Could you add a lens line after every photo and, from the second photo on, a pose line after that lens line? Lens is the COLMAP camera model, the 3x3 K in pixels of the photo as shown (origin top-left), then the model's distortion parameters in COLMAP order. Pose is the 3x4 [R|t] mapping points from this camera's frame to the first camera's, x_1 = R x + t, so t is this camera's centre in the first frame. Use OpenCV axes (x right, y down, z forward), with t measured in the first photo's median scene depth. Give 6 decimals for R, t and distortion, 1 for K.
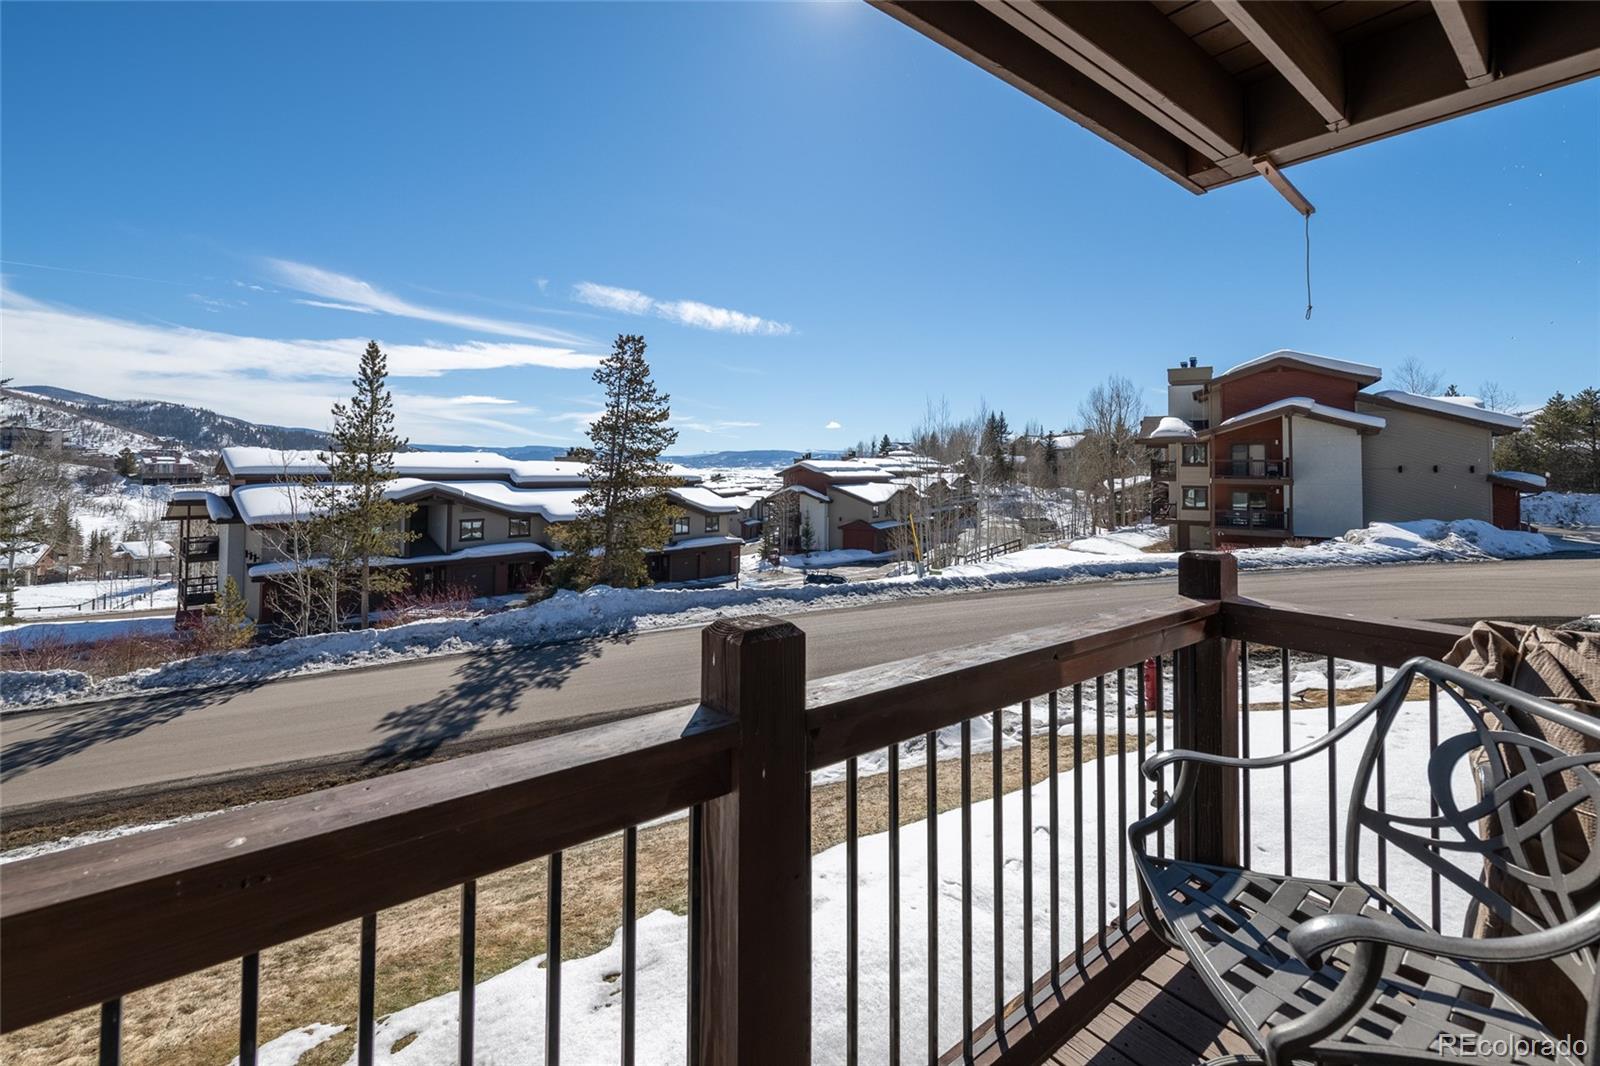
lens RADIAL K [[671.5, 0, 805.2], [0, 671.5, 454.0], [0, 0, 1]] dist [0.008226, -0.004535]
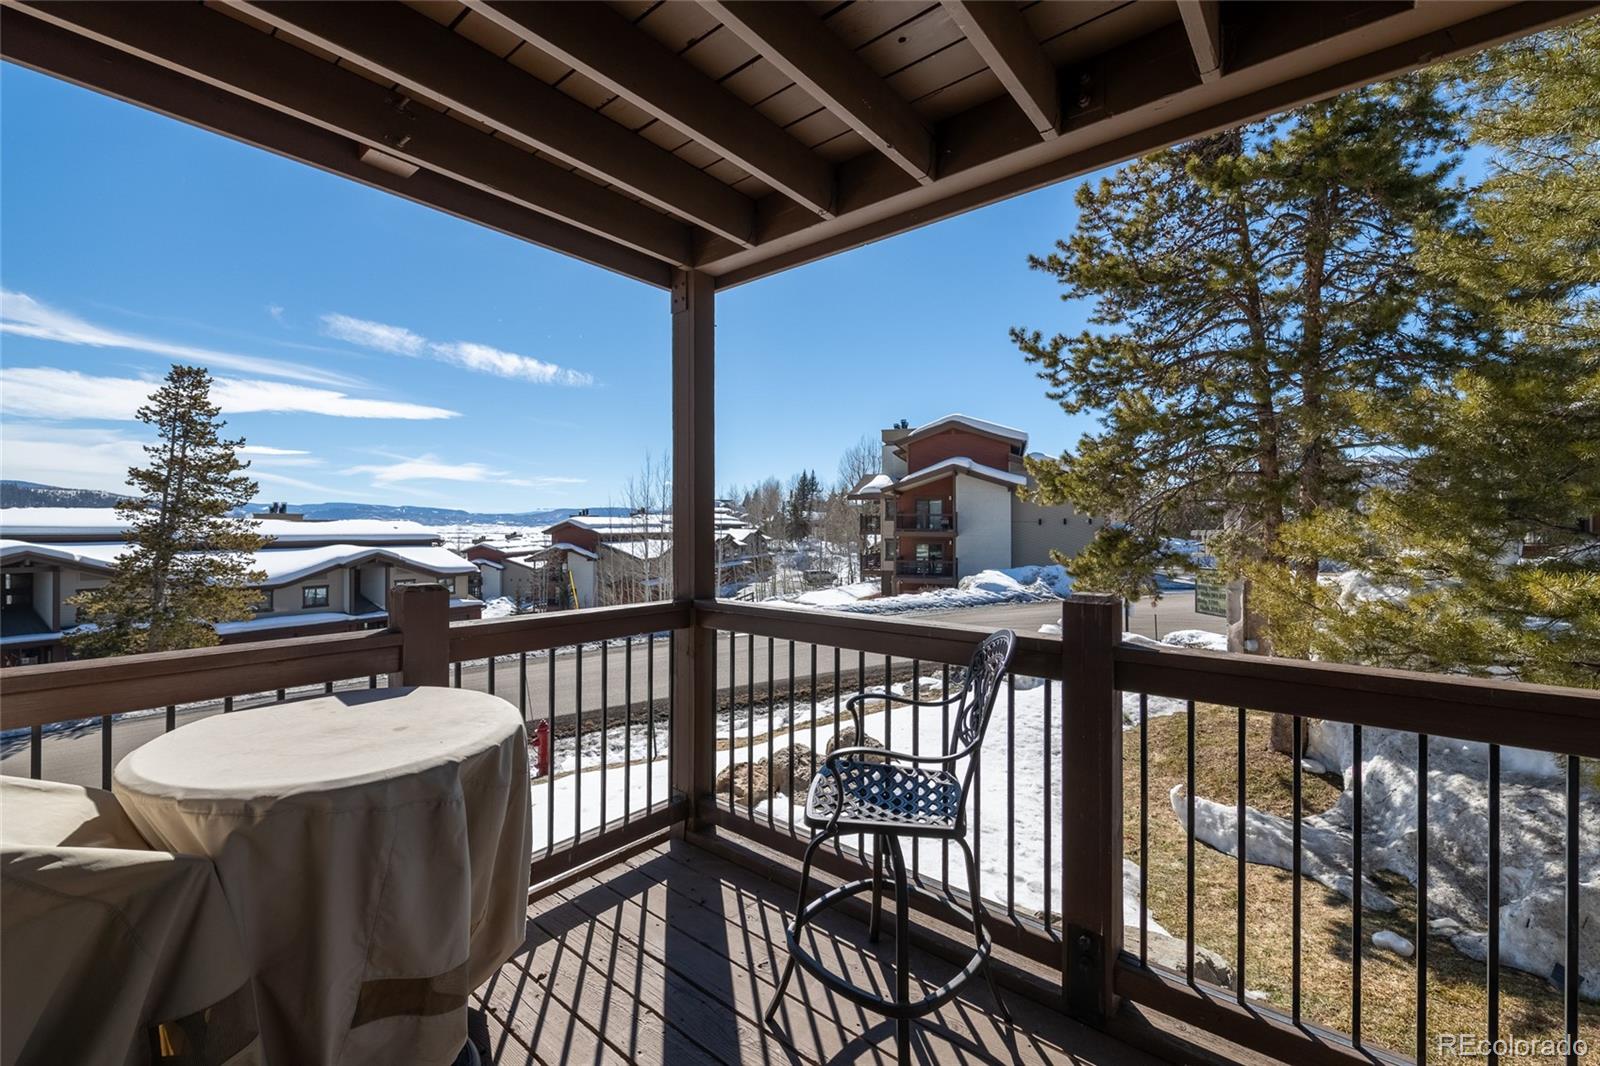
lens RADIAL K [[660.5, 0, 803.5], [0, 660.5, 523.4], [0, 0, 1]] dist [-0.000892, -0.000561]
pose [[0.971979, -0.005669, 0.234999, 0.234664], [0.001311, 0.999824, 0.018698, 0.003837], [-0.235063, -0.017866, 0.971816, 0.008920]]
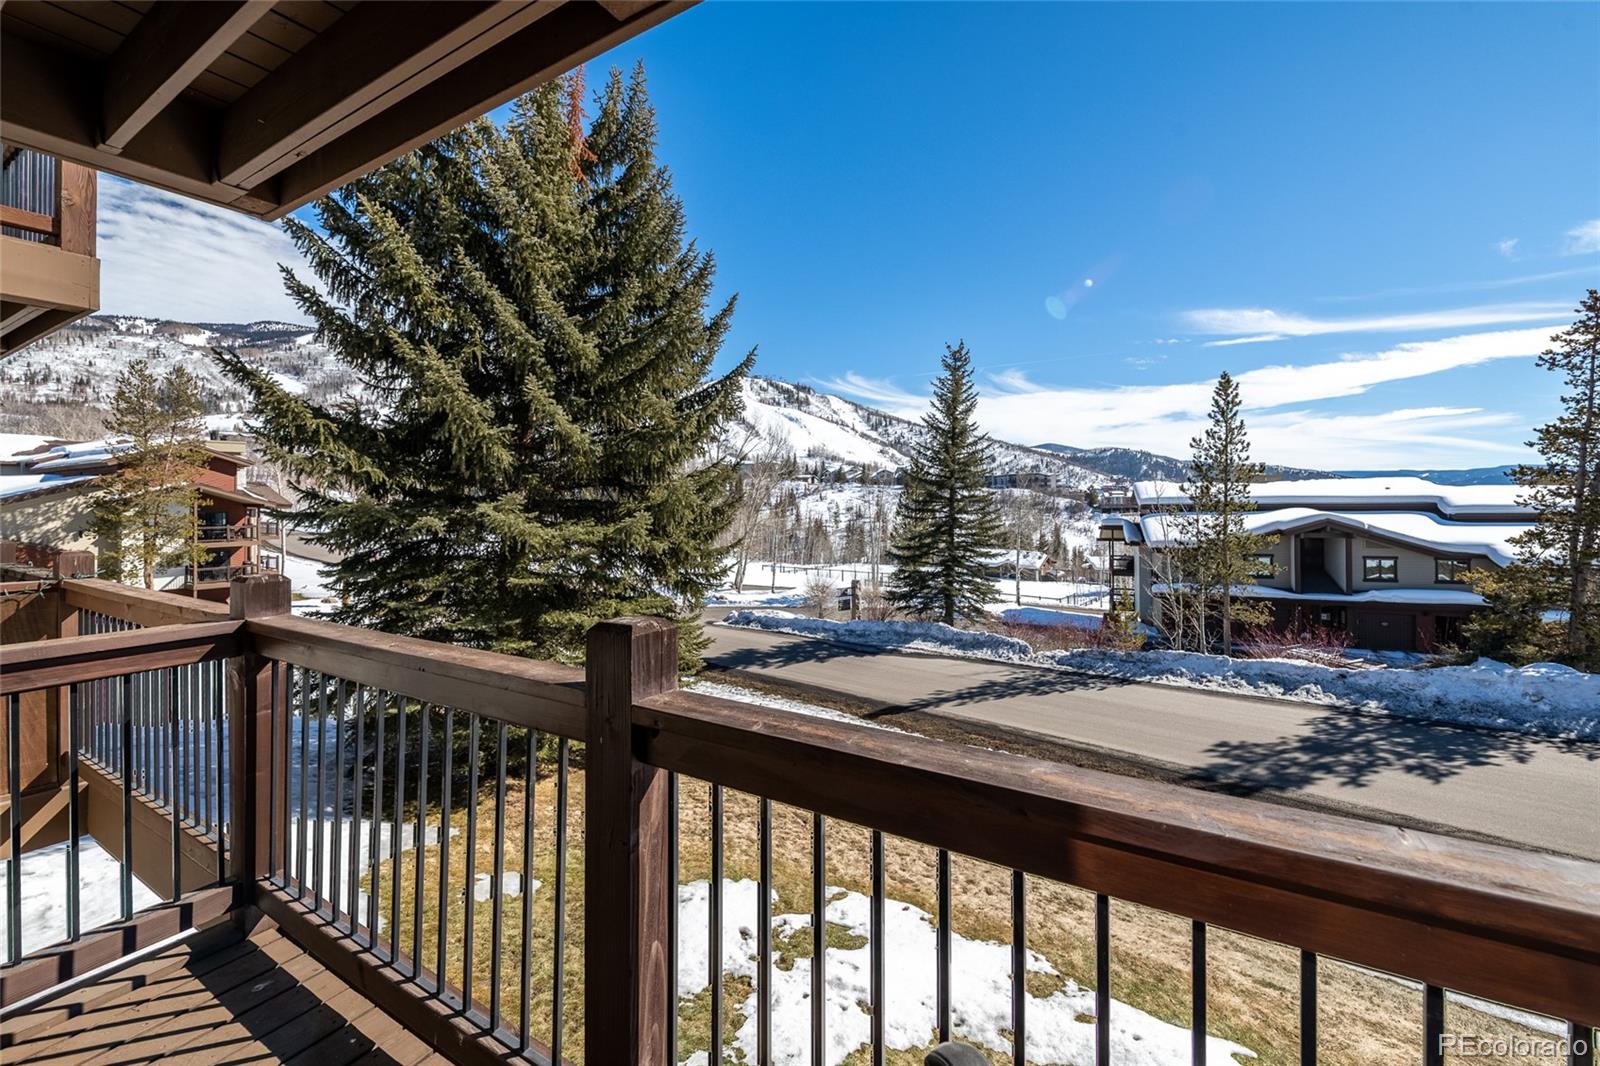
lens RADIAL K [[662.5, 0, 794.1], [0, 662.5, 492.7], [0, 0, 1]] dist [-0.008749, -0.000869]
pose [[0.347575, -0.020492, -0.937428, 0.039288], [0.032104, 0.999435, -0.009944, 0.001549], [0.937102, -0.026638, 0.348037, 0.030461]]
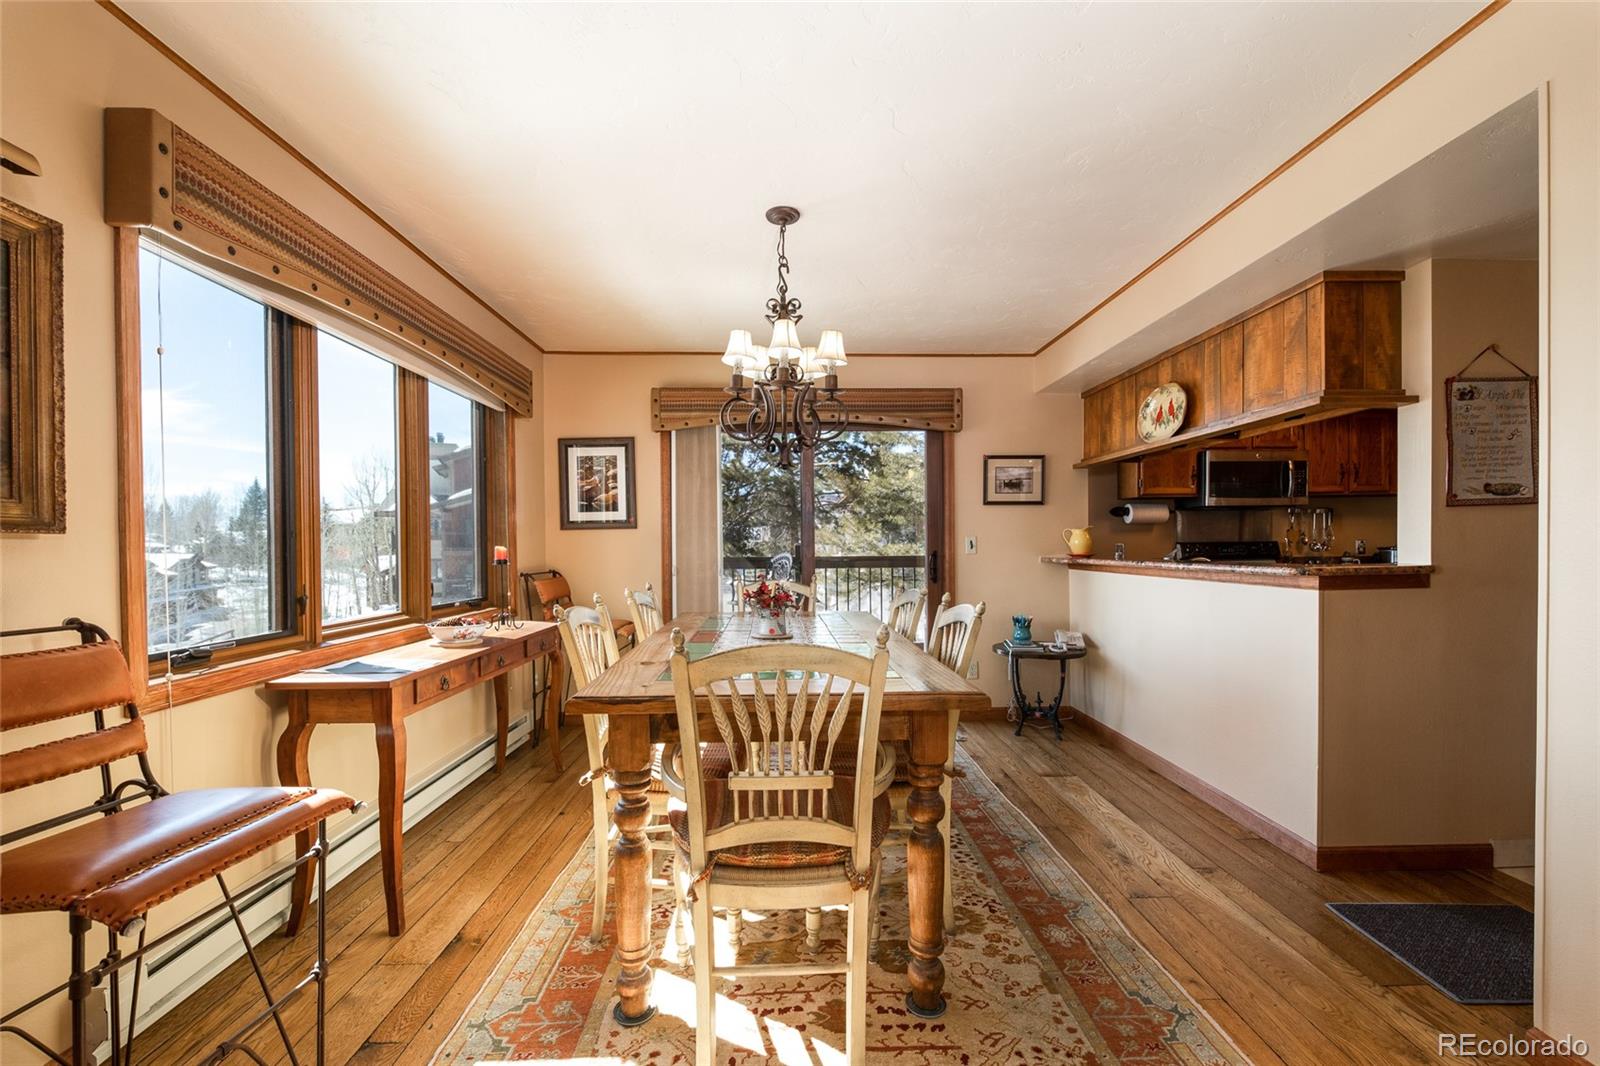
lens RADIAL K [[665.5, 0, 804.7], [0, 665.5, 558.4], [0, 0, 1]] dist [-0.001451, -0.000538]
pose [[0.585482, -0.028538, 0.810183, 0.110603], [-0.003712, 0.999275, 0.037881, 0.008122], [-0.810677, -0.025186, 0.584952, -0.059672]]
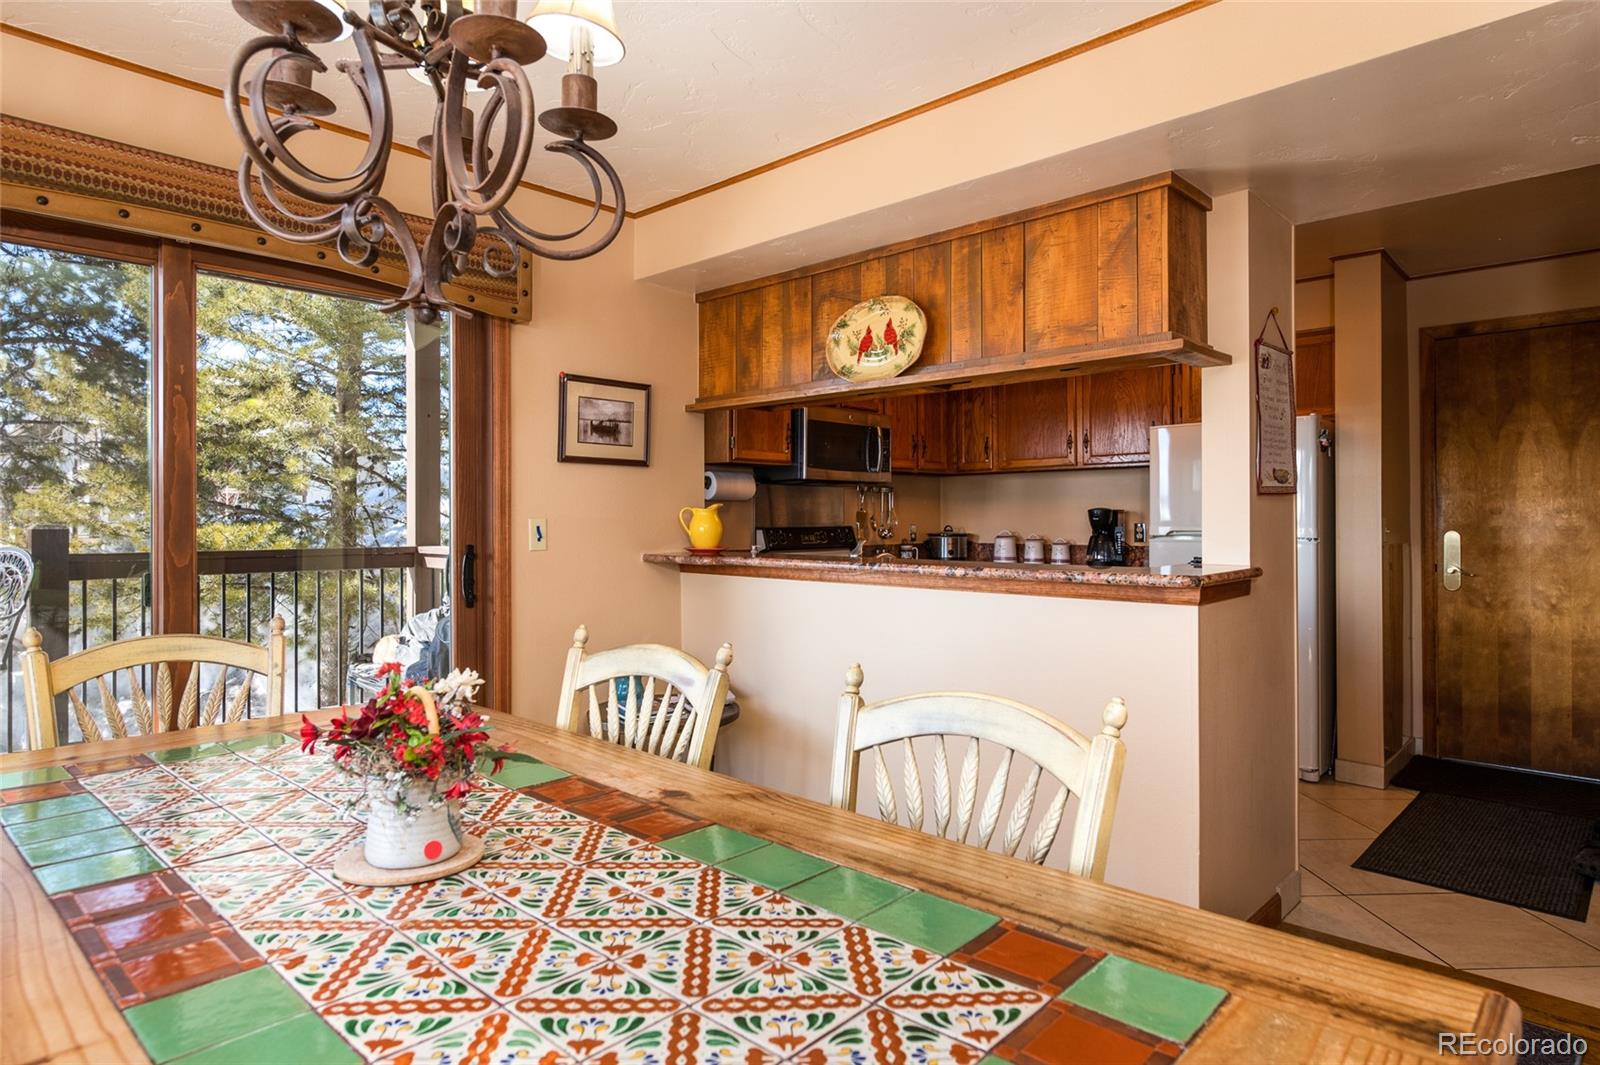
lens RADIAL K [[906.4, 0, 799.3], [0, 906.4, 515.7], [0, 0, 1]] dist [0.002461, 0.000068]
pose [[-0.155040, -0.004033, 0.987900, 0.134724], [-0.021007, 0.999779, 0.000784, 0.007676], [-0.987685, -0.020631, -0.155090, -0.023498]]
